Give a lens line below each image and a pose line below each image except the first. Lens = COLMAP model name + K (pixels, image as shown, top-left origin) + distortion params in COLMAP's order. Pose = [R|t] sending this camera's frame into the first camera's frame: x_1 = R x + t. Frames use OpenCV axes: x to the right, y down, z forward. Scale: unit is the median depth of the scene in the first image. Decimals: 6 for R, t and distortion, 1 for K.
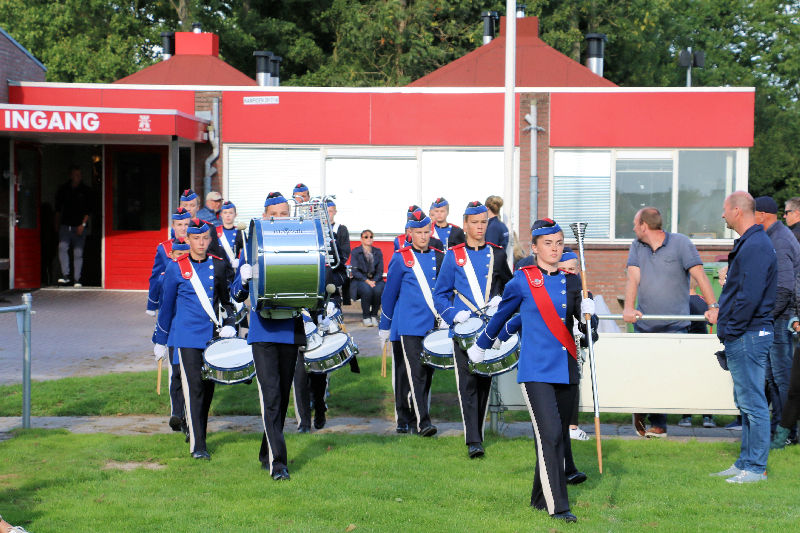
lens RADIAL K [[1860.1, 0, 400.3], [0, 1860.1, 266.2], [0, 0, 1]] dist [-0.137028, 0.000000]
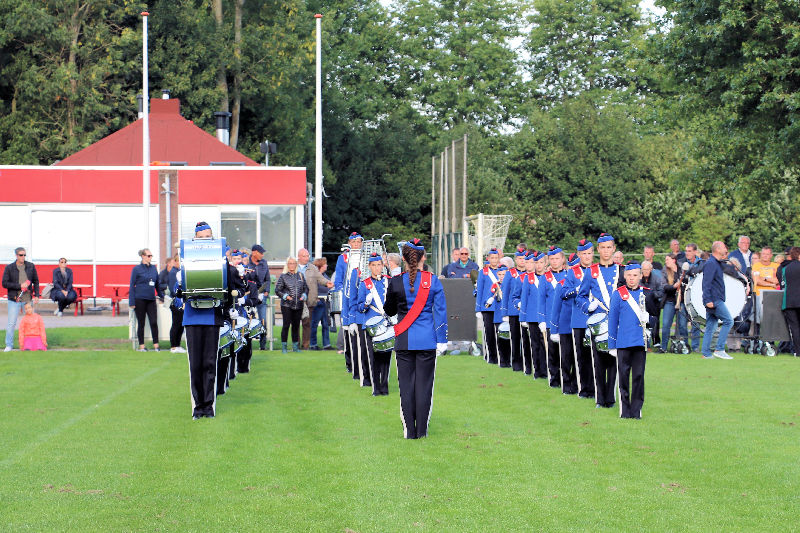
lens RADIAL K [[2309.2, 0, 399.3], [0, 2309.2, 268.9], [0, 0, 1]] dist [0.238071, 0.000000]
pose [[0.989289, -0.007083, 0.145795, -0.010774], [0.008787, 0.999900, -0.011048, 0.007465], [-0.145702, 0.012211, 0.989253, -0.513503]]
